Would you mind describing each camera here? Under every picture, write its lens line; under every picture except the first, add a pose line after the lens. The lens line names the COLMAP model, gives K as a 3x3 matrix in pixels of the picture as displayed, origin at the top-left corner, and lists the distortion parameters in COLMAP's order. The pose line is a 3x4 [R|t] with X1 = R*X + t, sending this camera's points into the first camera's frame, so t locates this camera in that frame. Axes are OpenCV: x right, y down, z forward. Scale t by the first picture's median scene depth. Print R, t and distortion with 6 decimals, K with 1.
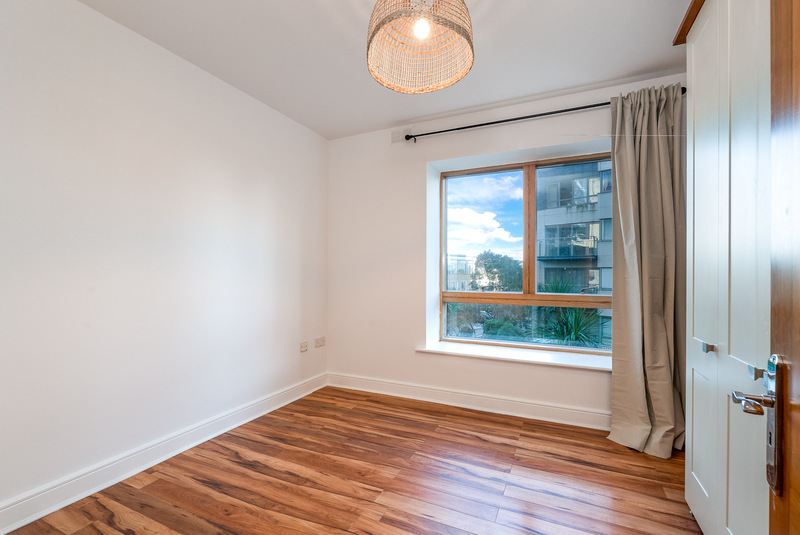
lens RADIAL K [[357.5, 0, 401.1], [0, 357.5, 270.1], [0, 0, 1]] dist [-0.005469, -0.000249]
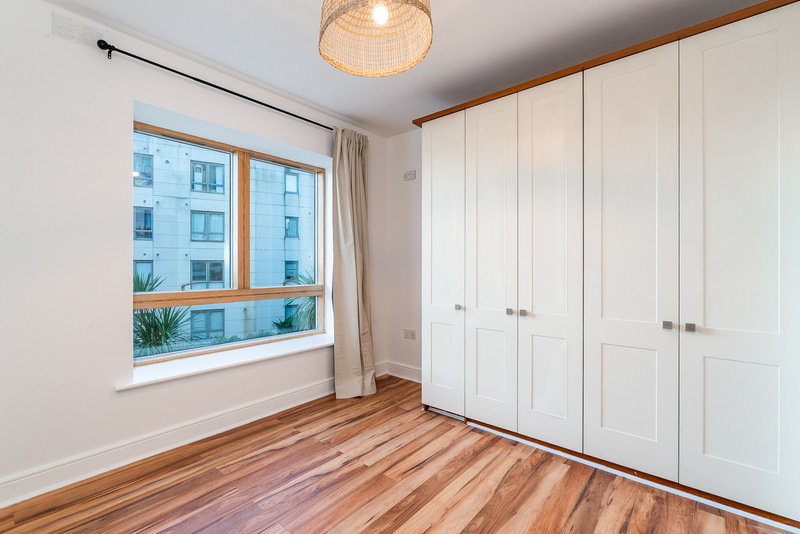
lens RADIAL K [[357.5, 0, 396.2], [0, 357.5, 267.0], [0, 0, 1]] dist [-0.005469, -0.000249]
pose [[0.262863, -0.003699, 0.964826, -0.560959], [-0.000252, 0.999992, 0.003902, 0.005716], [-0.964833, -0.001269, 0.262860, 0.464451]]
